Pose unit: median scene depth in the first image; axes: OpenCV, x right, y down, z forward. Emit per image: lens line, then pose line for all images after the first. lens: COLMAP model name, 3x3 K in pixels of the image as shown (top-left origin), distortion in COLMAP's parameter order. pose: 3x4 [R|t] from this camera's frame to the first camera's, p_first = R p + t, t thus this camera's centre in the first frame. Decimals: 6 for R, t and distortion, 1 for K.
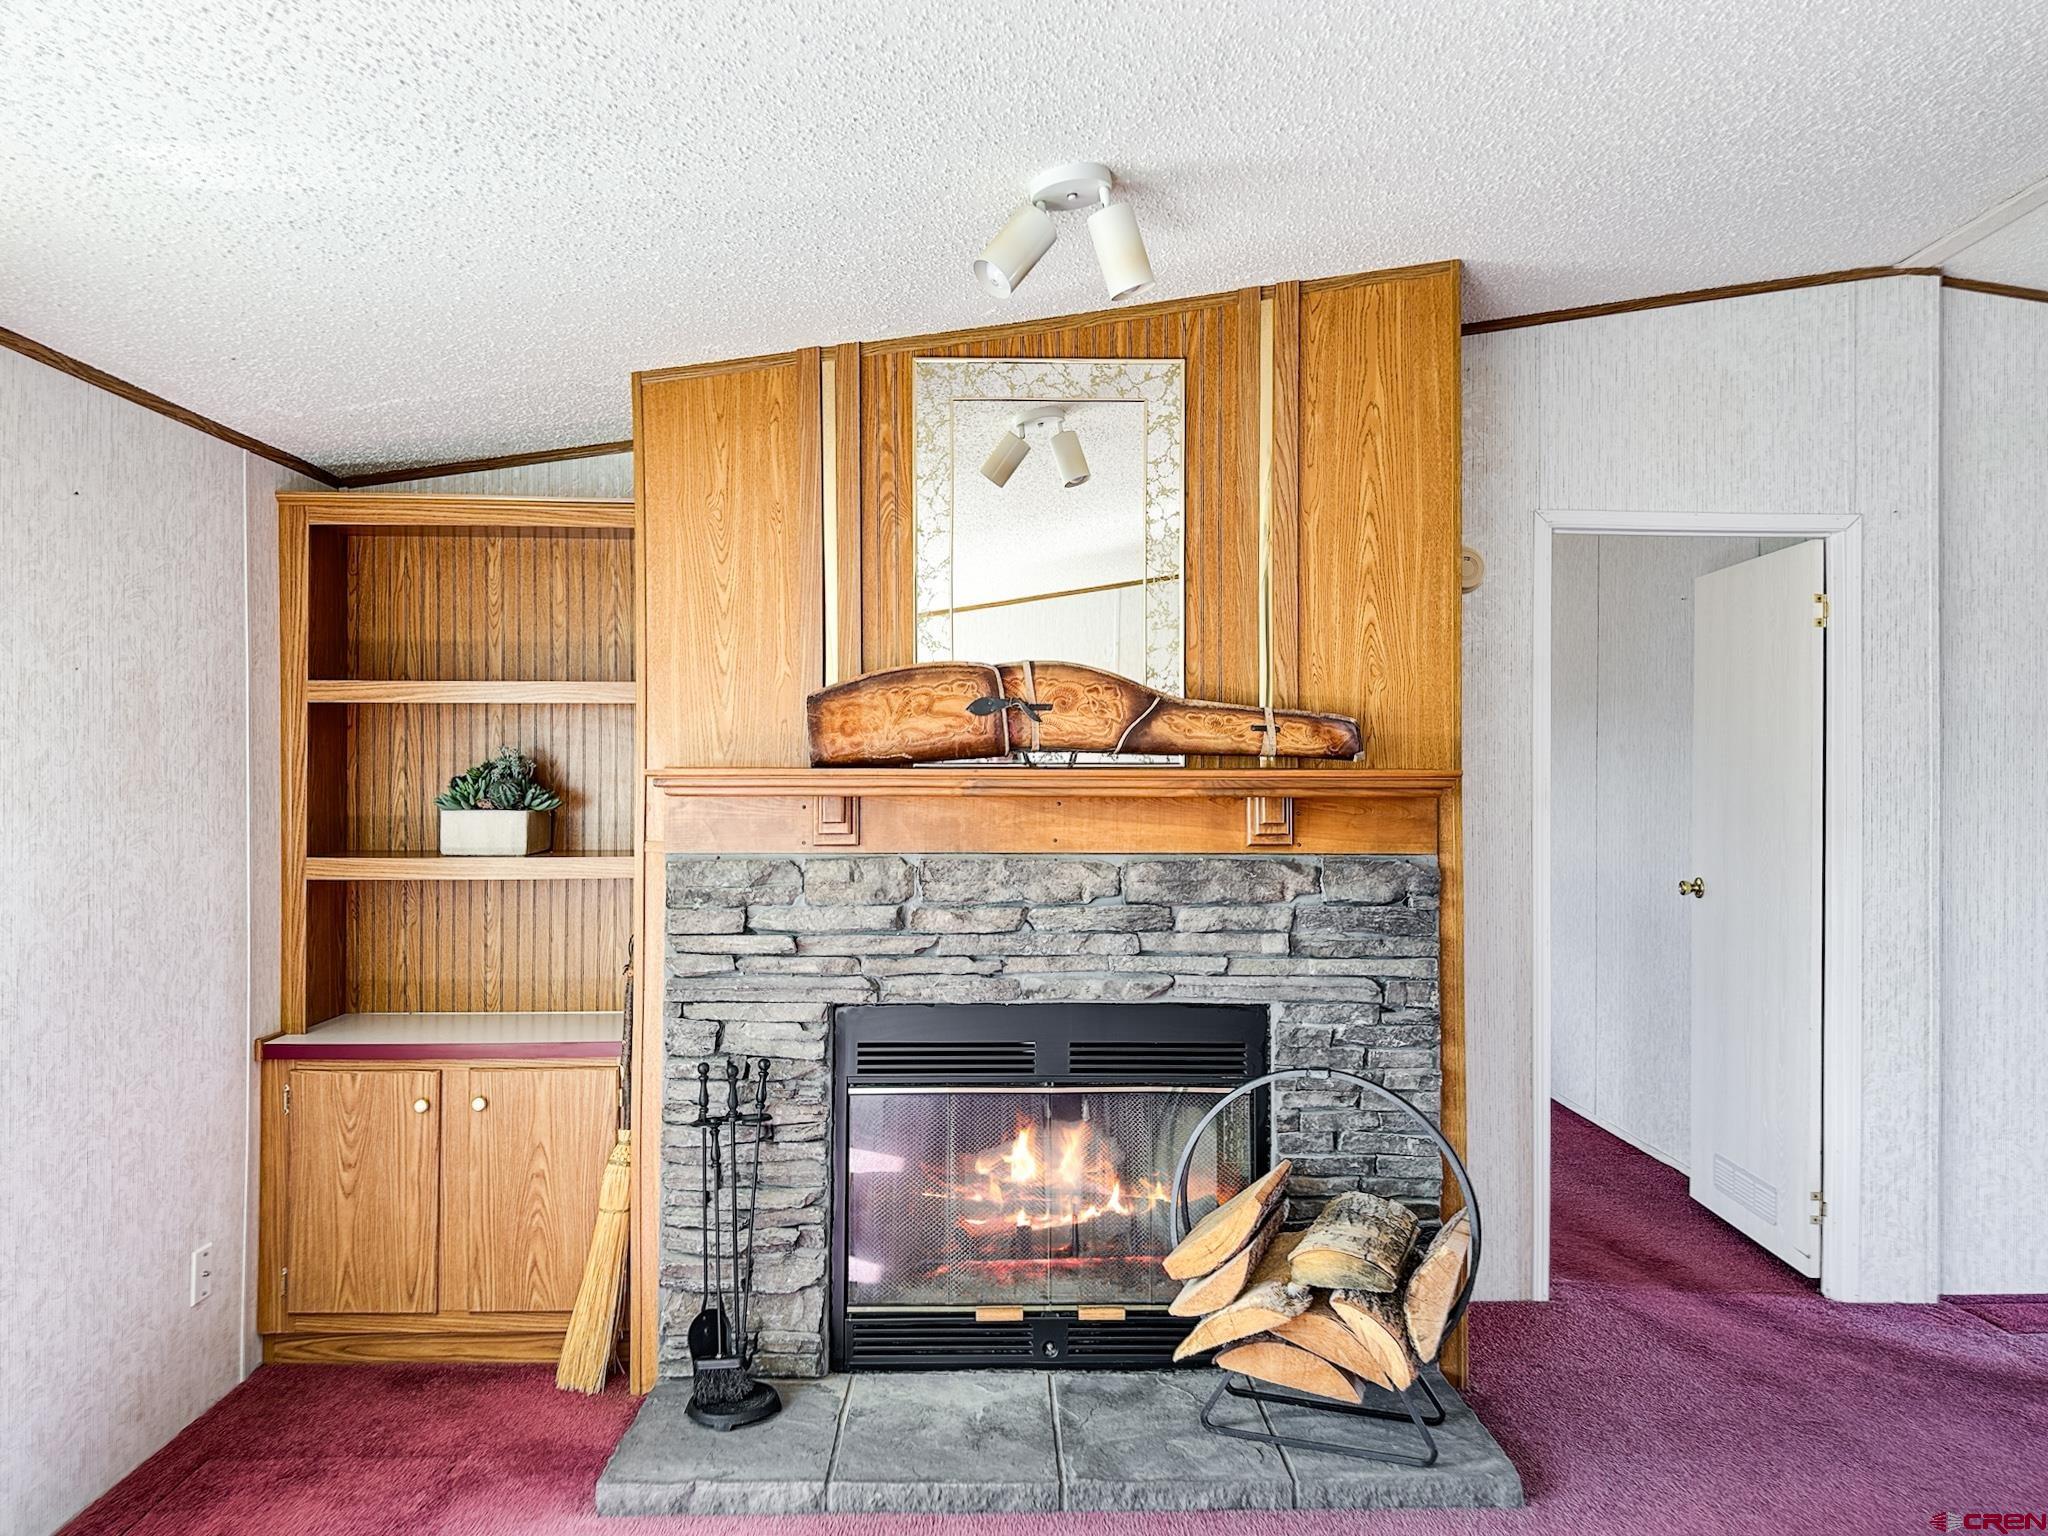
lens RADIAL K [[1454.2, 0, 1024.0], [0, 1454.2, 768.0], [0, 0, 1]] dist [0.161071, -0.278914]
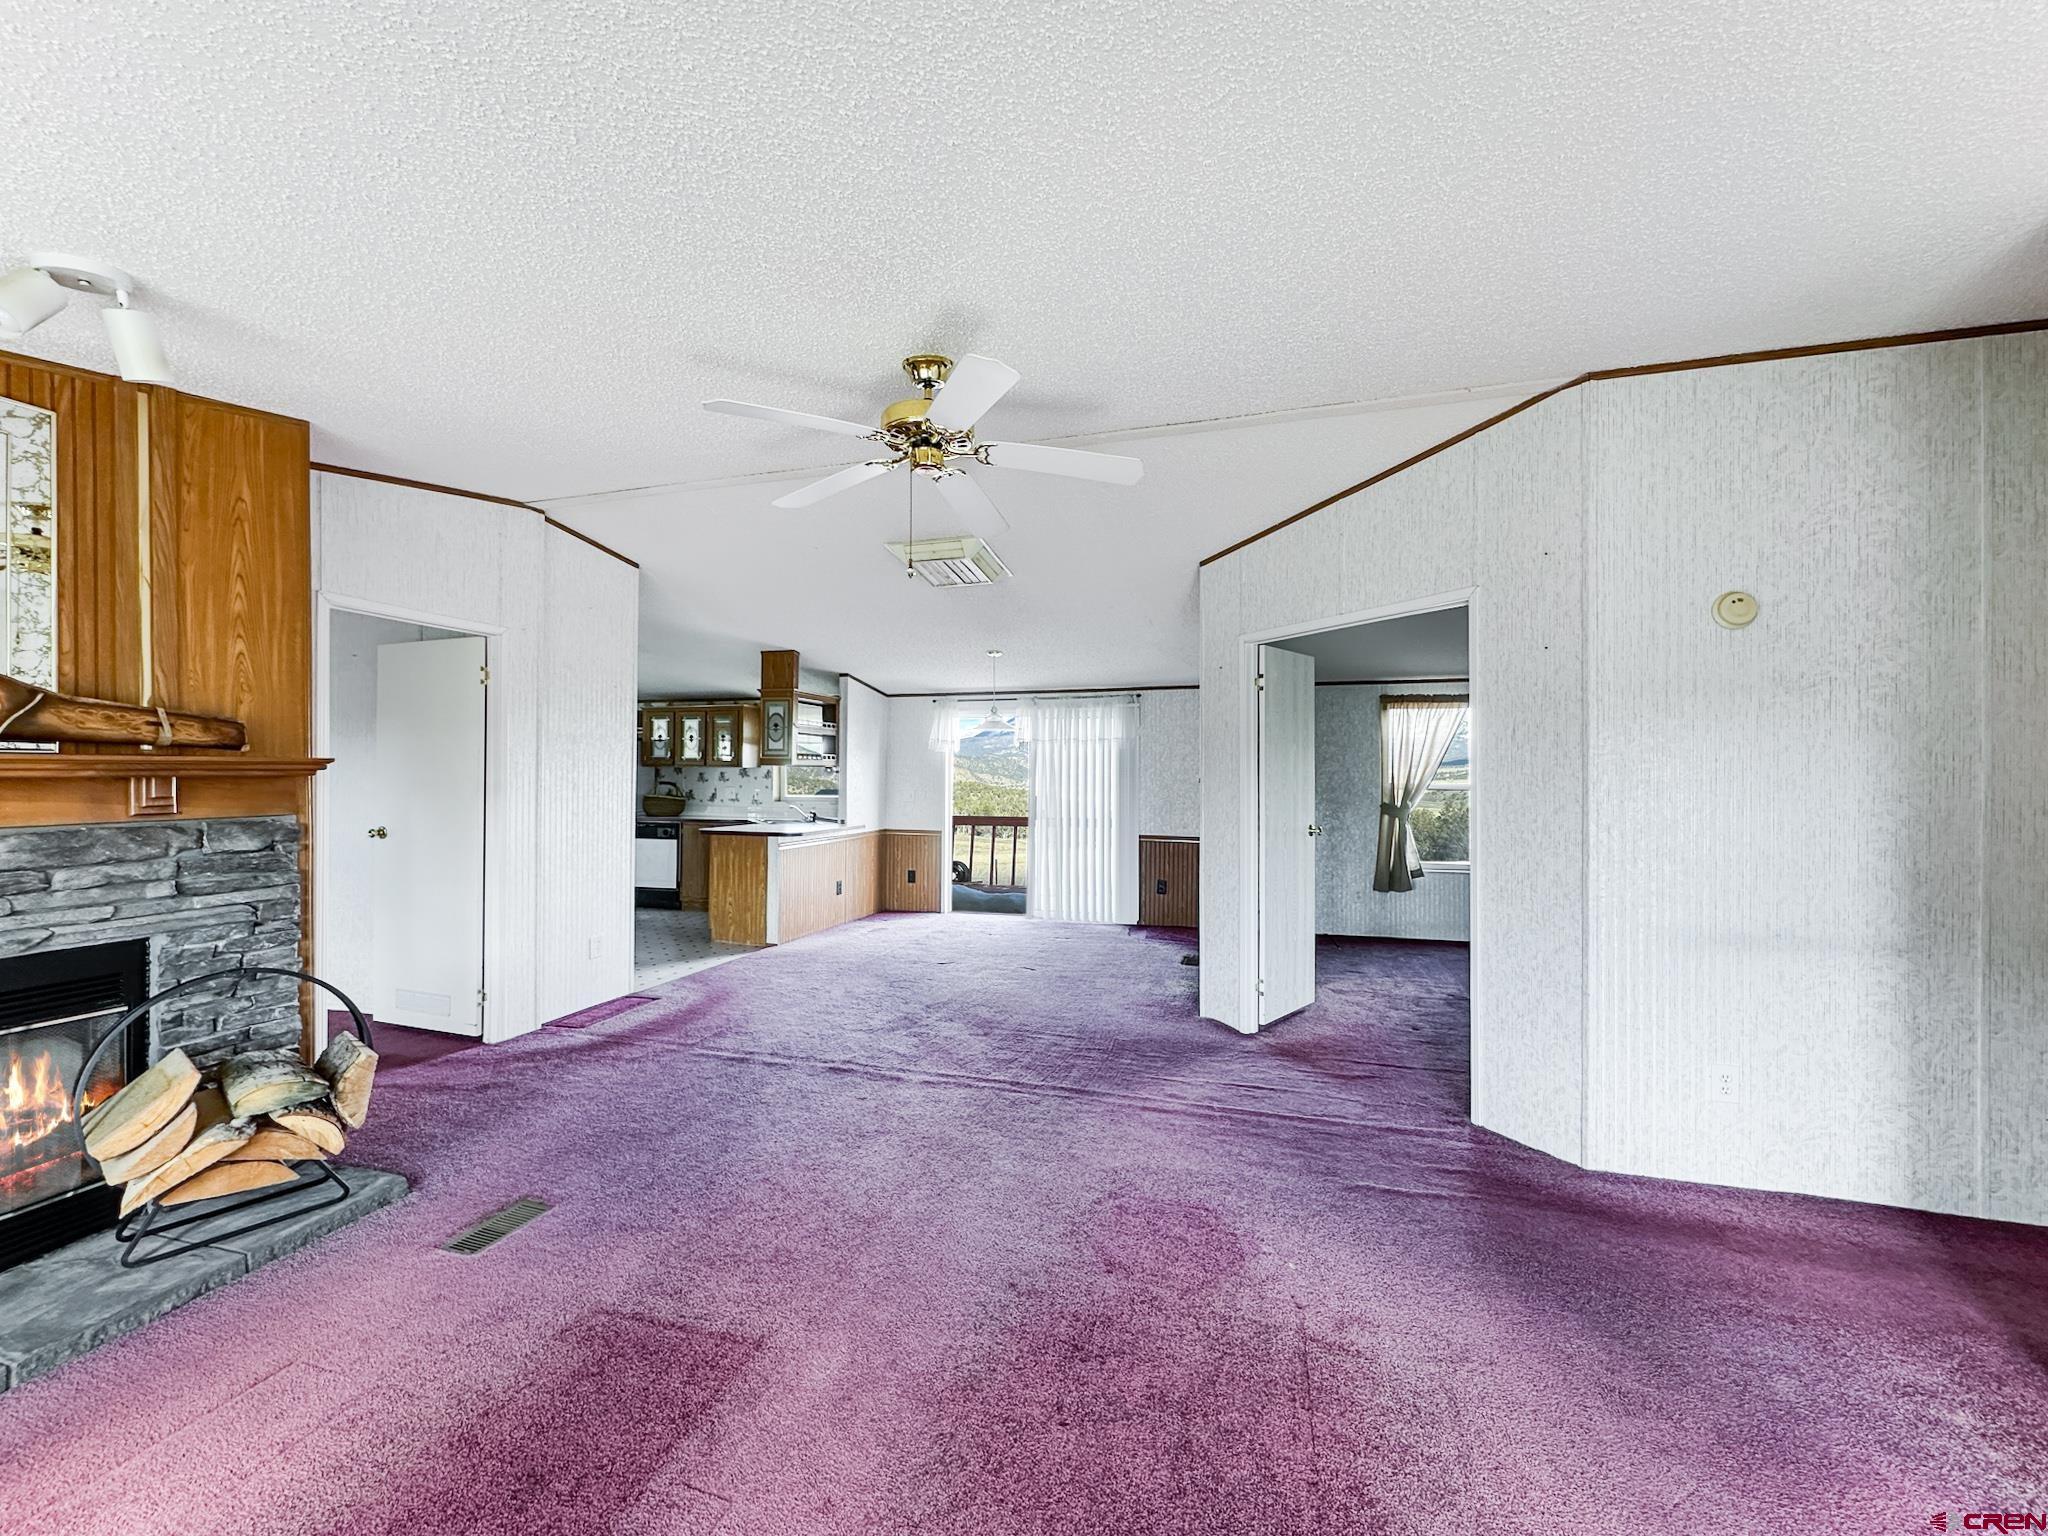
lens RADIAL K [[834.2, 0, 1020.4], [0, 834.2, 768.1], [0, 0, 1]] dist [0.001728, 0.000720]
pose [[0.312778, 0.000568, 0.949826, -0.295465], [-0.003252, 0.999995, 0.000473, 0.009028], [-0.949821, -0.003237, 0.312778, 0.038671]]
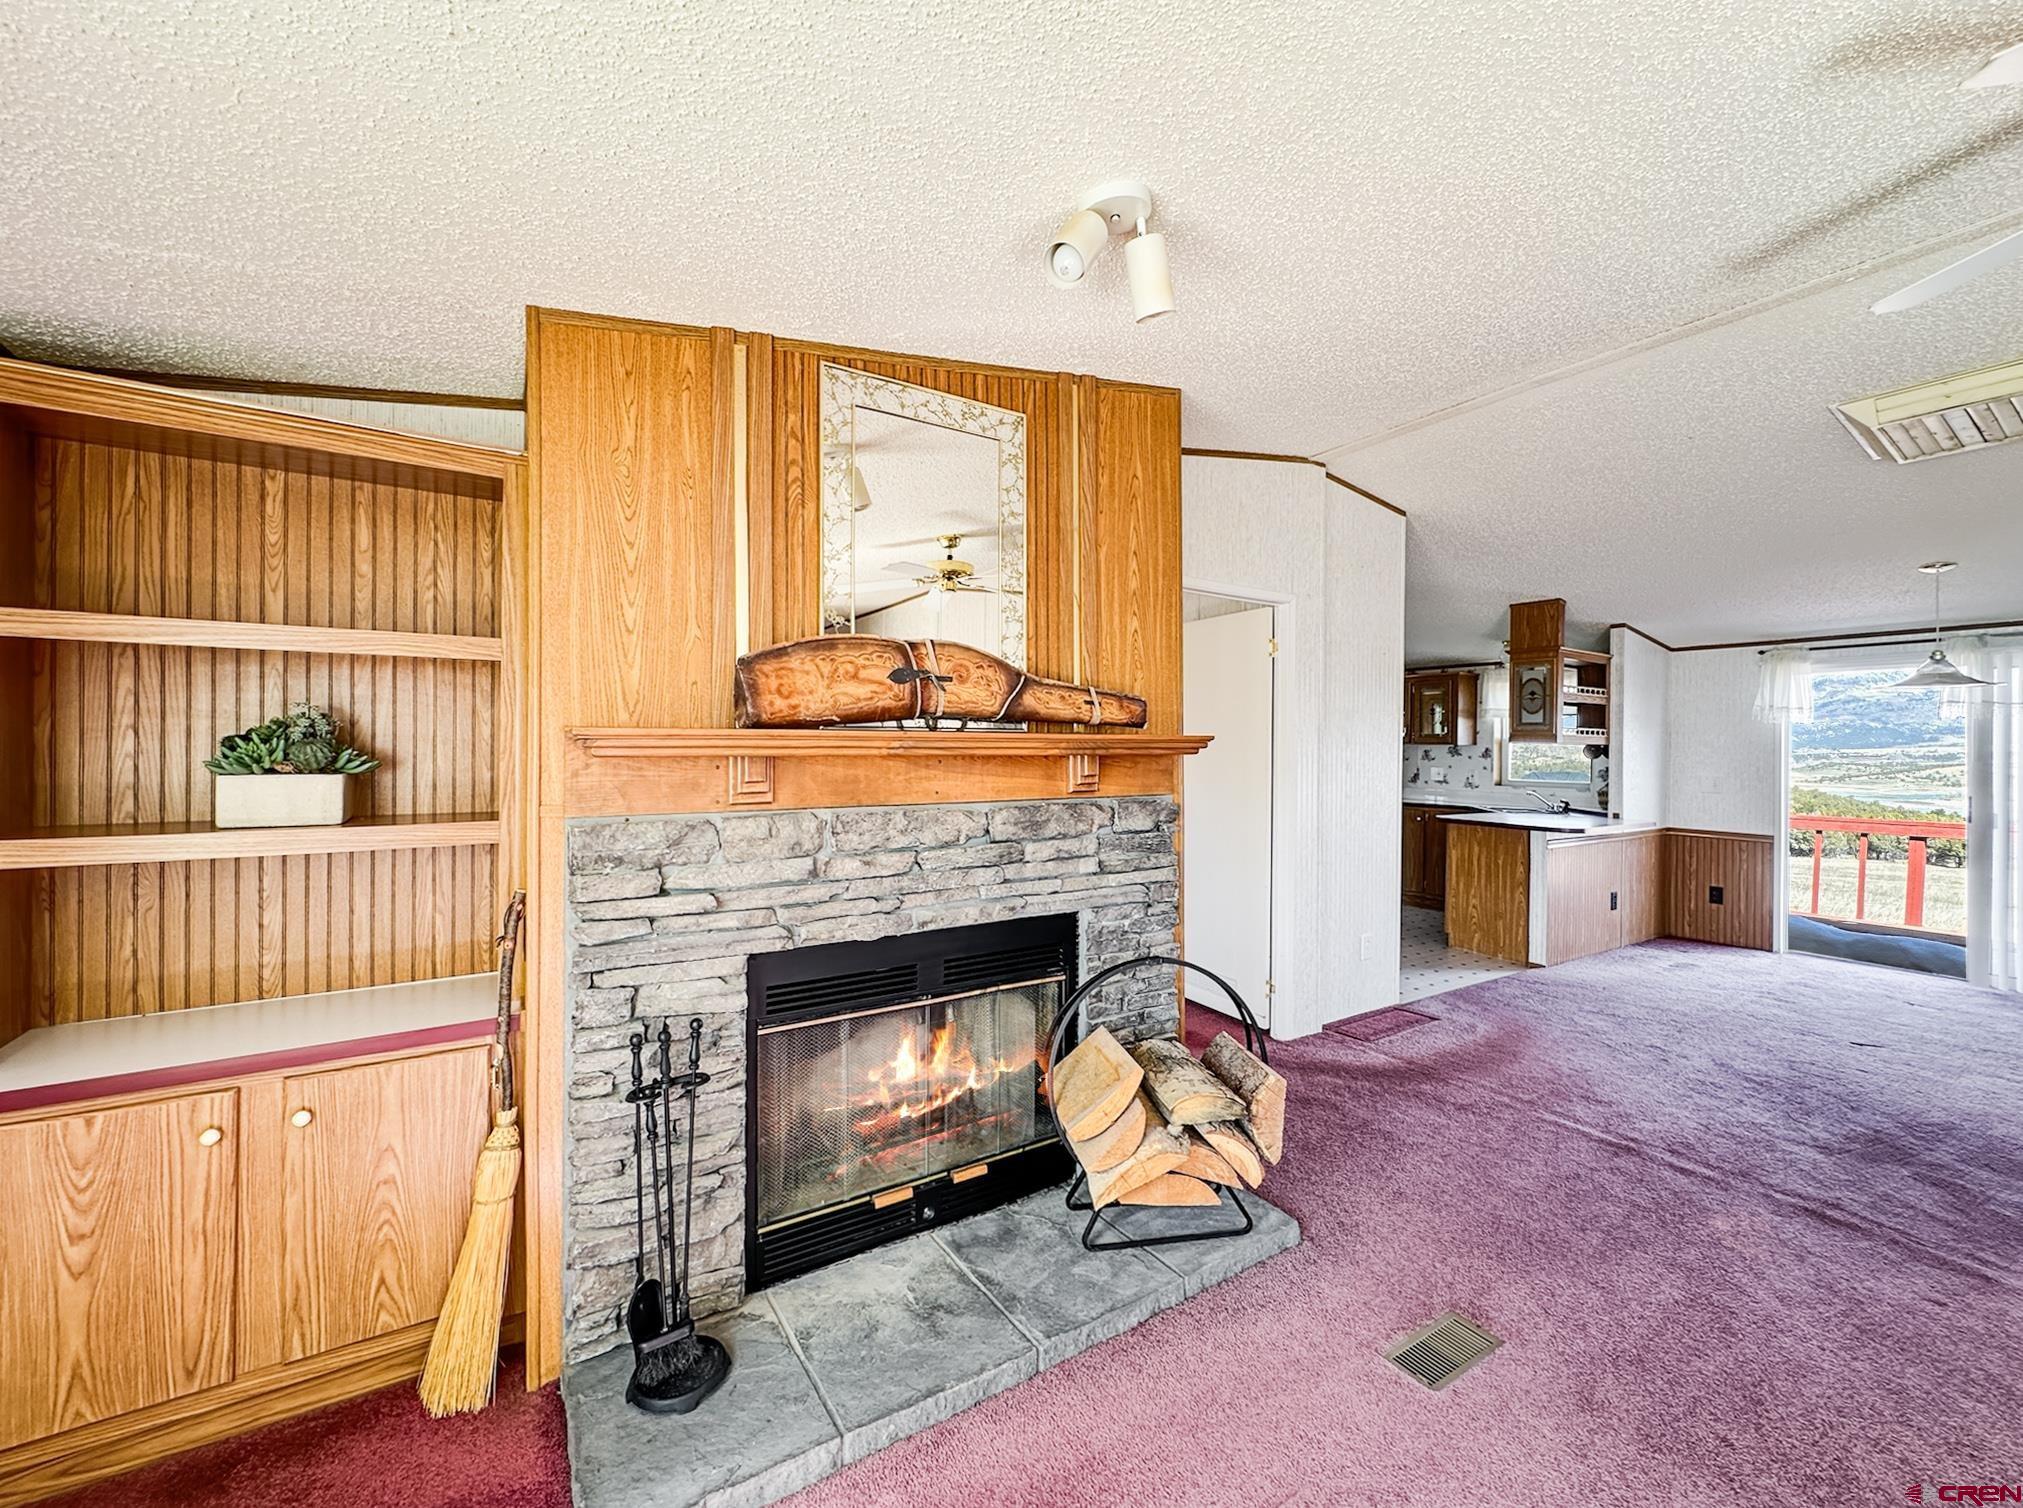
lens RADIAL K [[824.6, 0, 1018.6], [0, 824.6, 743.8], [0, 0, 1]] dist [-0.002320, 0.002948]
pose [[0.851490, 0.002715, 0.524363, -0.274532], [-0.004831, 0.999985, 0.002666, 0.007731], [-0.524348, -0.004803, 0.851491, 0.393091]]
